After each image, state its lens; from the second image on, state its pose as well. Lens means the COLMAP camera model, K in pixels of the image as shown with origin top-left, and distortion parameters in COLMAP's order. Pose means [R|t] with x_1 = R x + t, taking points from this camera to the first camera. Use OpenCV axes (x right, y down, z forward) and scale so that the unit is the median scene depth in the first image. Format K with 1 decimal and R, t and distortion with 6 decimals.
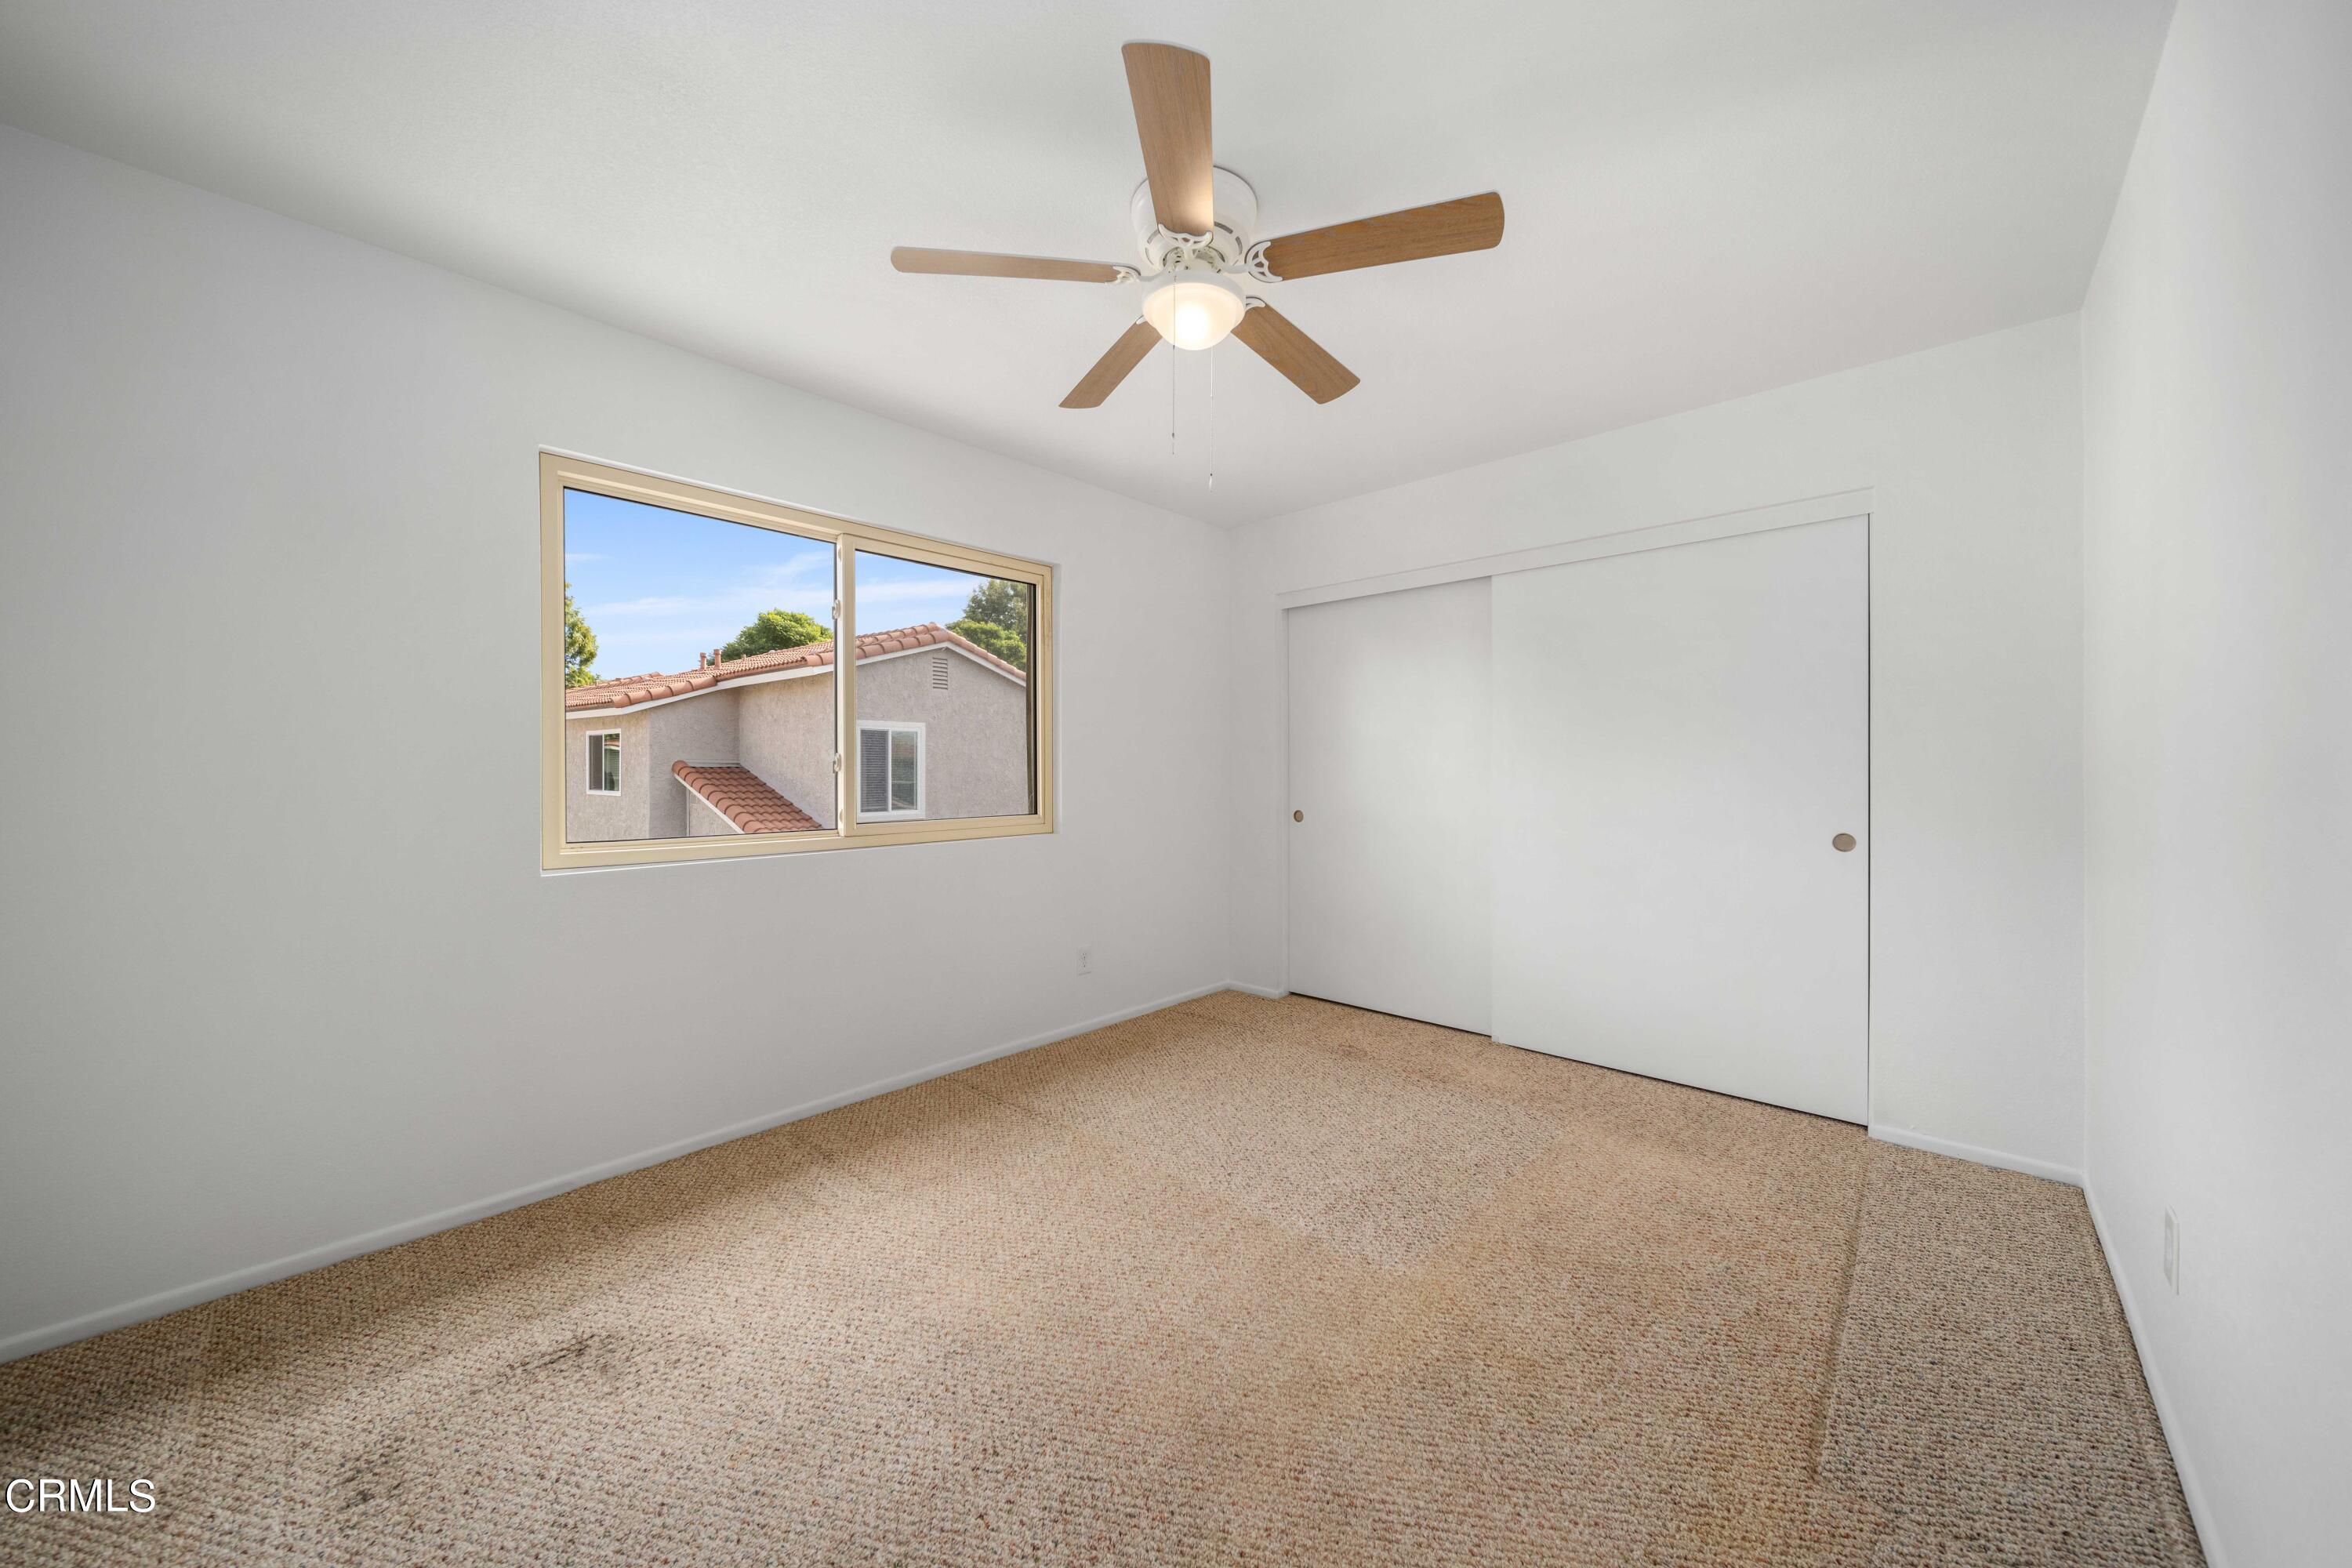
lens RADIAL K [[835.2, 0, 1172.7], [0, 835.2, 773.0], [0, 0, 1]] dist [0.001021, -0.000070]
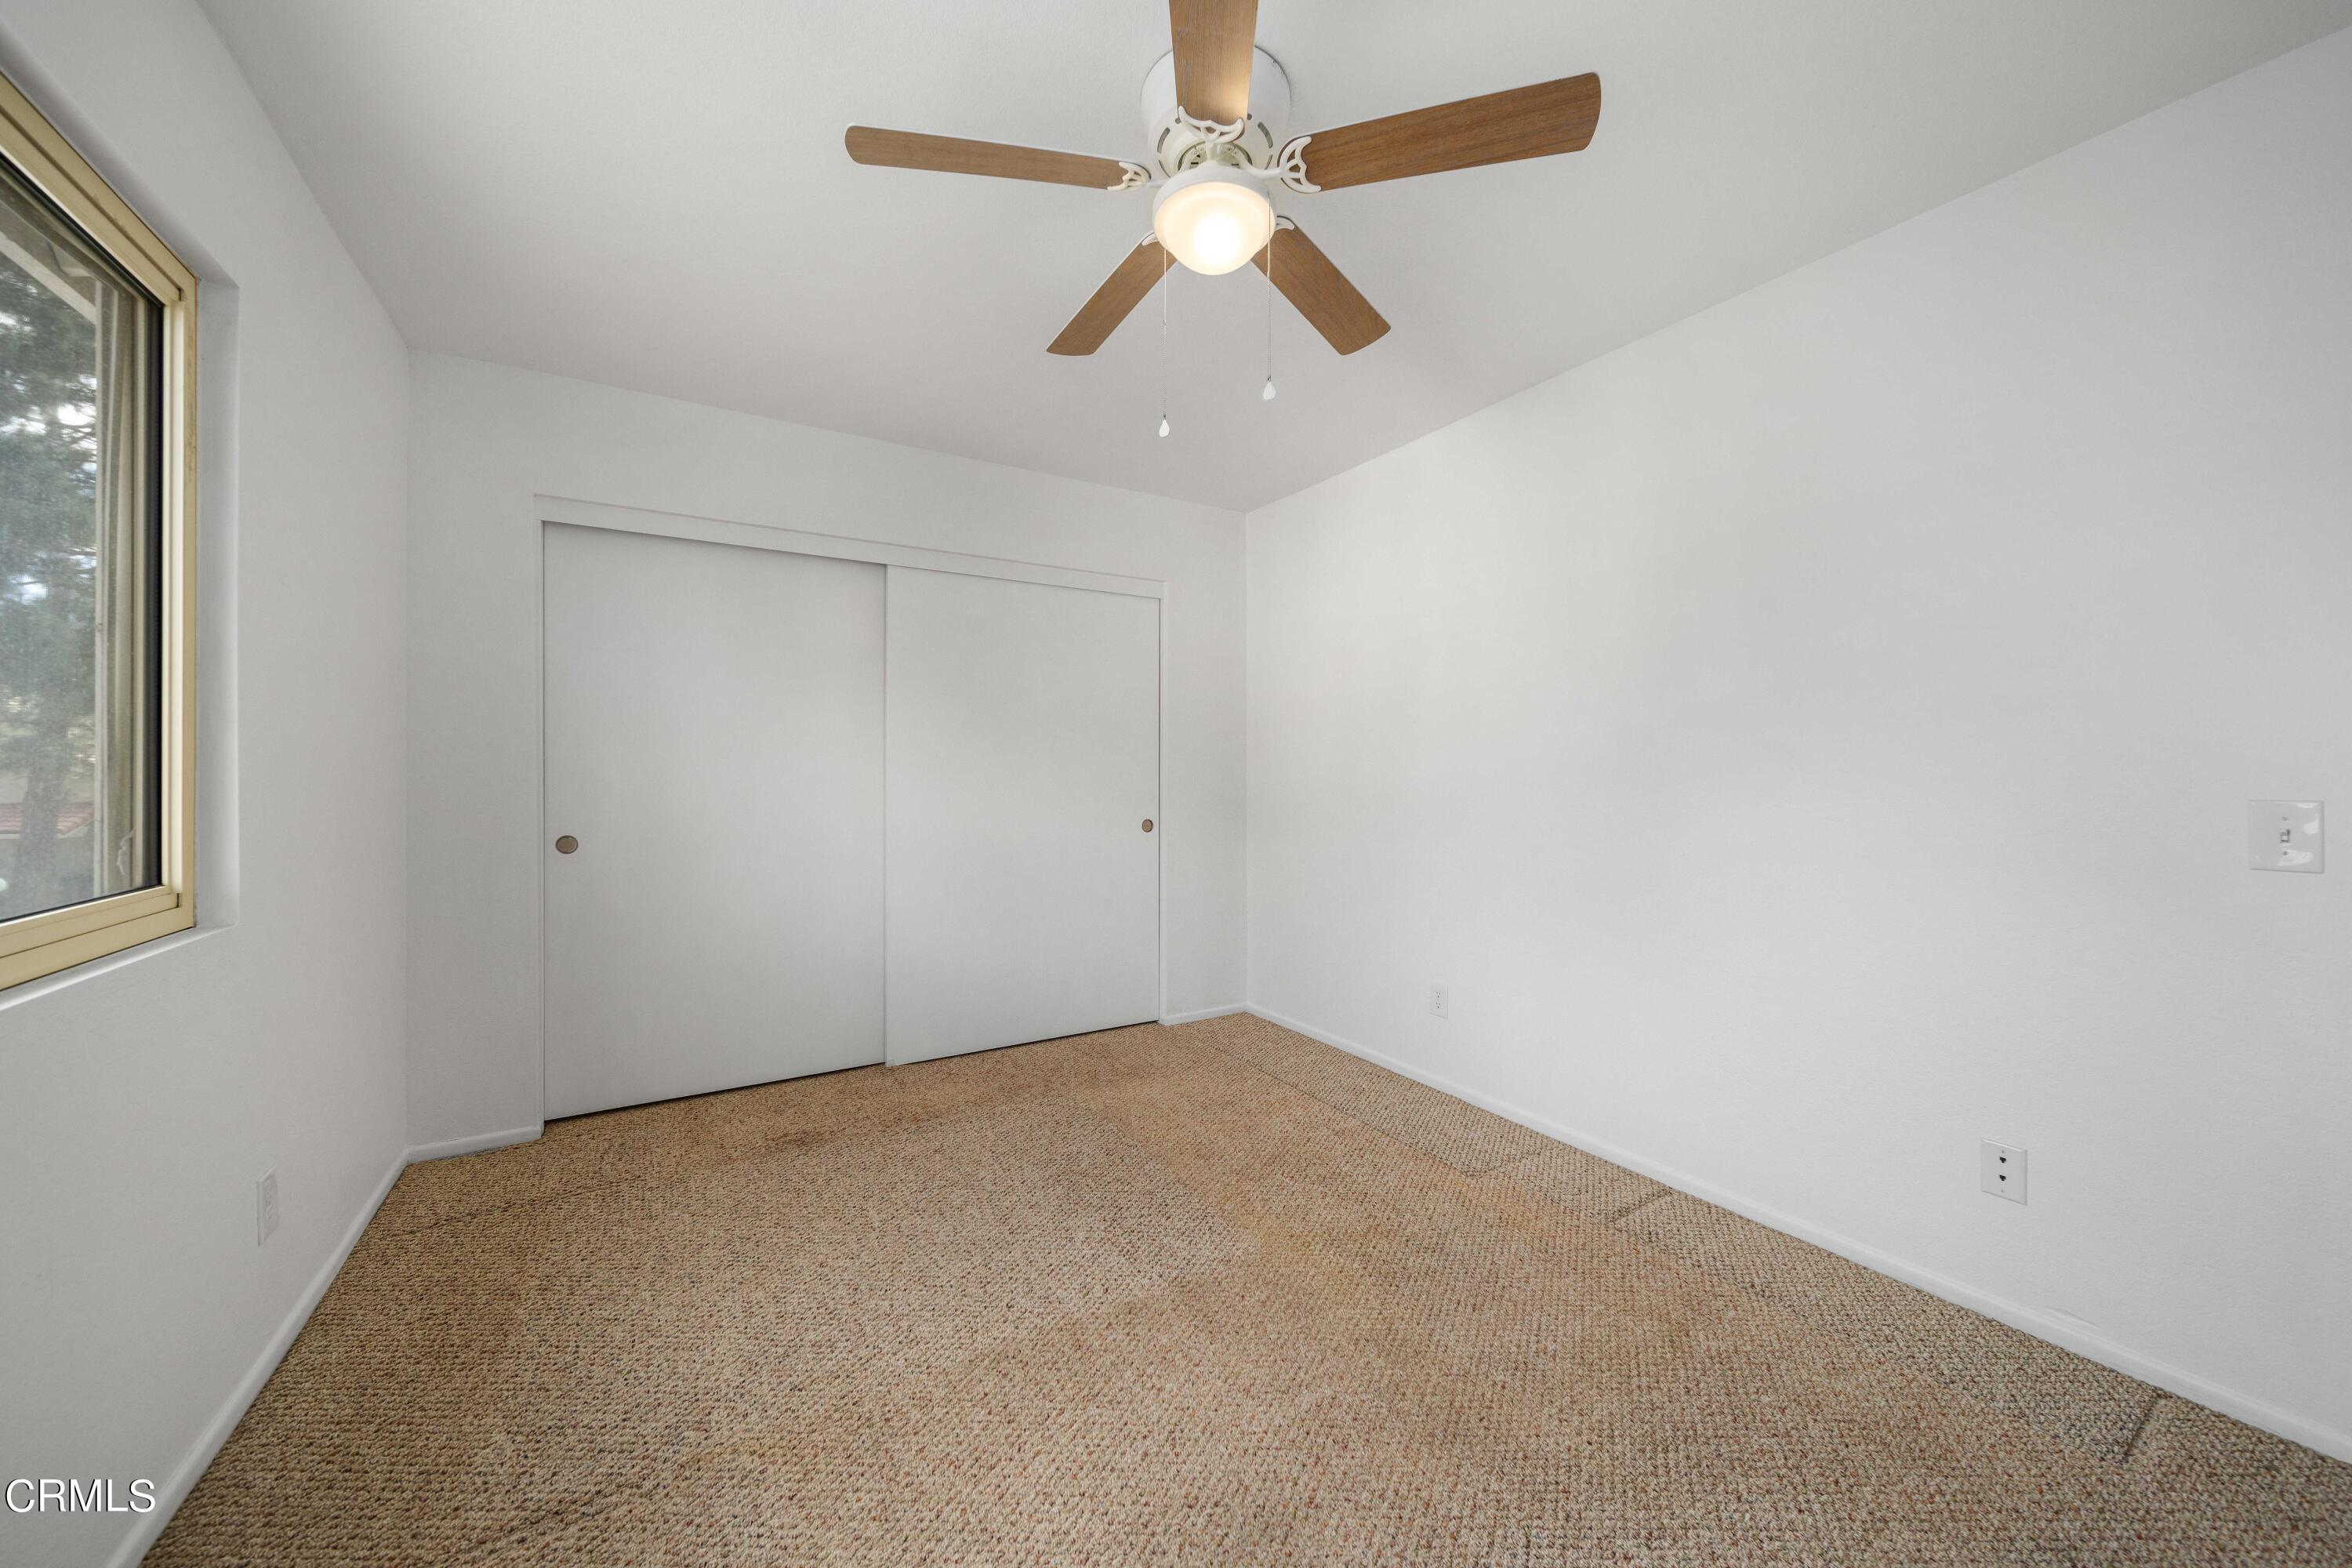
lens RADIAL K [[835.2, 0, 1185.4], [0, 835.2, 774.3], [0, 0, 1]] dist [0.001021, -0.000070]
pose [[0.261301, 0.000633, 0.965257, -0.474234], [0.002312, 0.999997, -0.001282, -0.001800], [-0.965255, 0.002567, 0.261299, 0.489893]]
